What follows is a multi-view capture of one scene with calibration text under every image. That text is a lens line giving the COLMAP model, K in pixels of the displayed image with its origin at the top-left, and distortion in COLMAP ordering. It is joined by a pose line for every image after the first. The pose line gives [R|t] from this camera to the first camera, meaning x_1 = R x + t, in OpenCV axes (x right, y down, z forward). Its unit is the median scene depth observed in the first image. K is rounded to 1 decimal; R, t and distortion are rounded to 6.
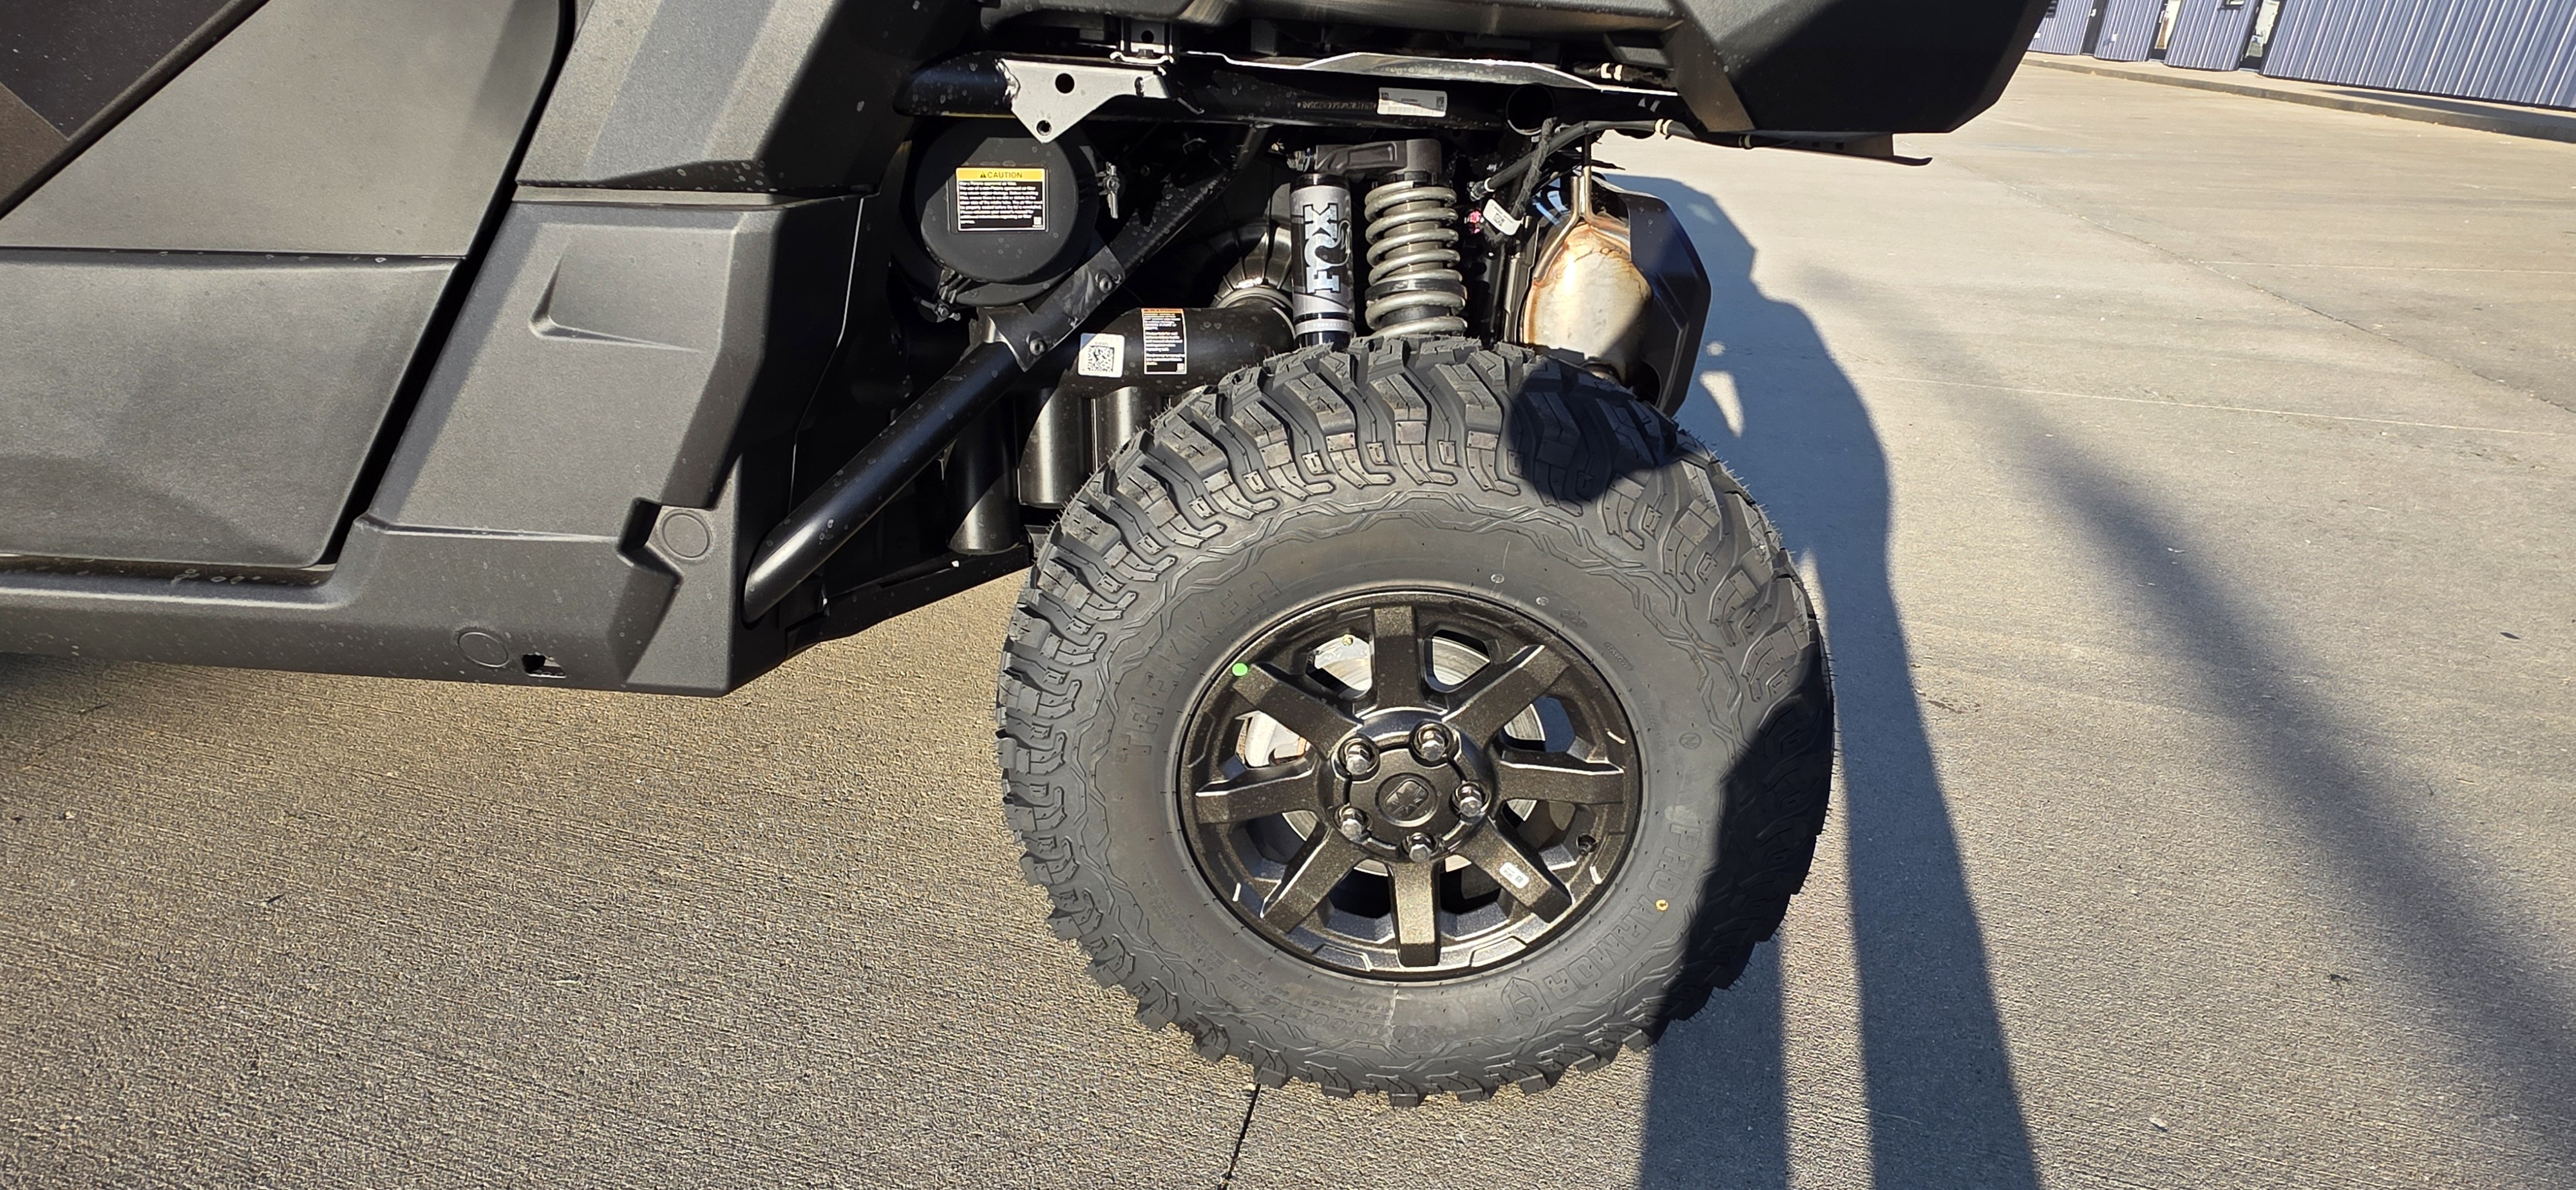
lens RADIAL K [[1221.2, 0, 1290.1], [0, 1221.2, 587.9], [0, 0, 1]] dist [0.001607, -0.000318]
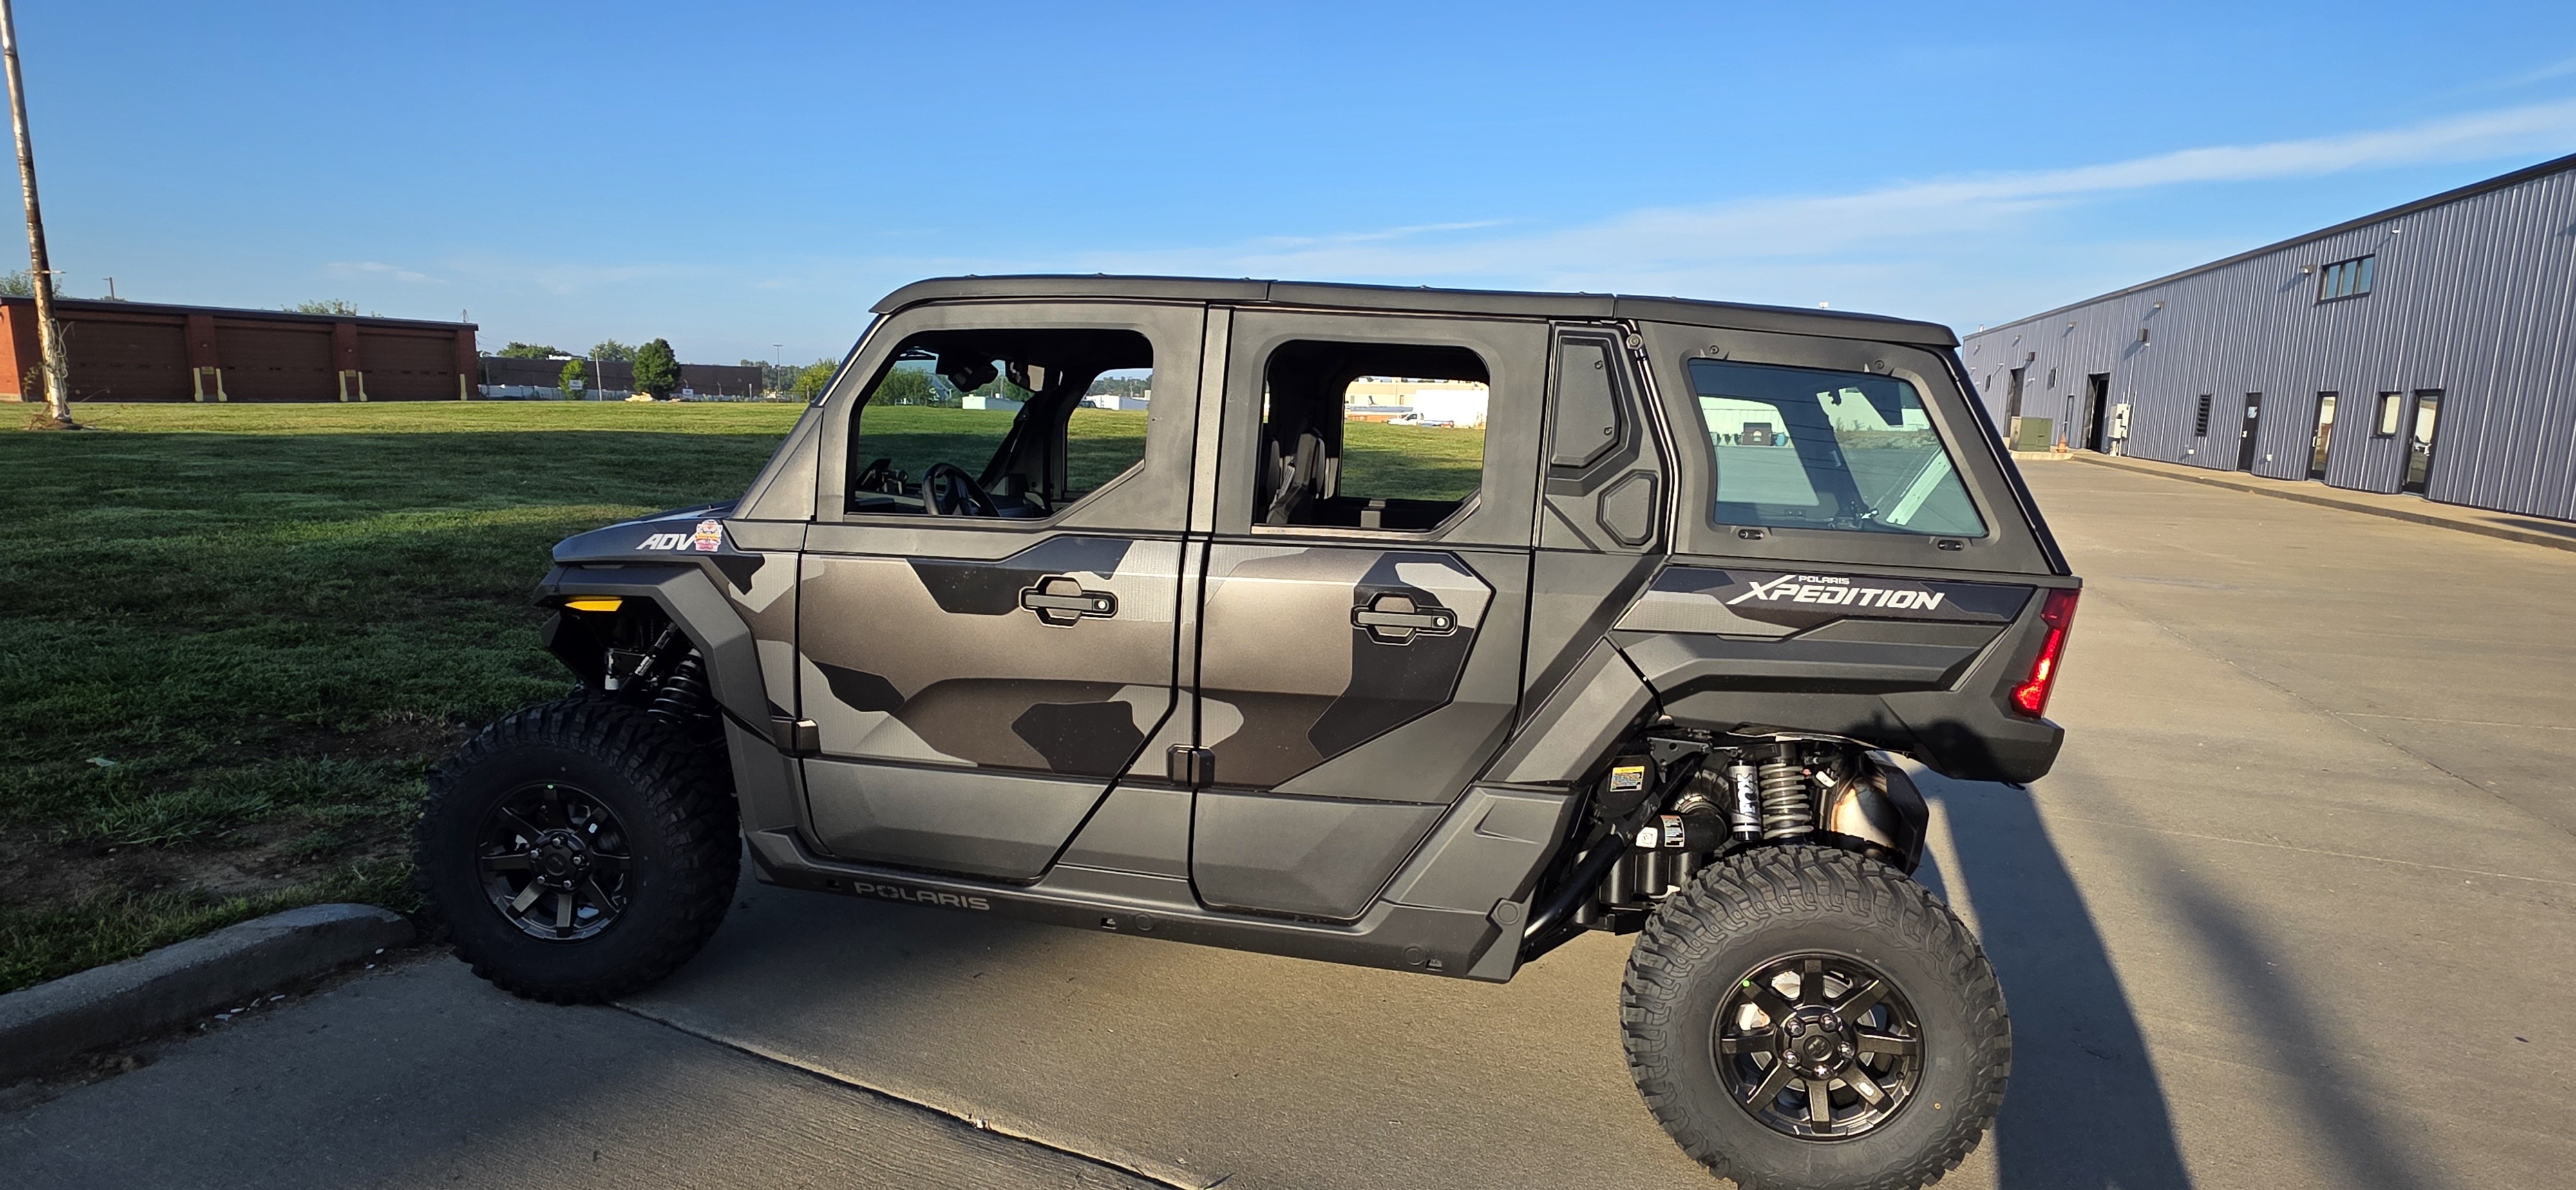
lens RADIAL K [[1221.2, 0, 1290.1], [0, 1221.2, 587.9], [0, 0, 1]] dist [0.001607, -0.000318]
pose [[0.991863, 0.023349, -0.125153, -0.519818], [-0.058374, 0.957022, -0.284081, 0.045407], [0.113141, 0.289075, 0.950597, -1.303279]]
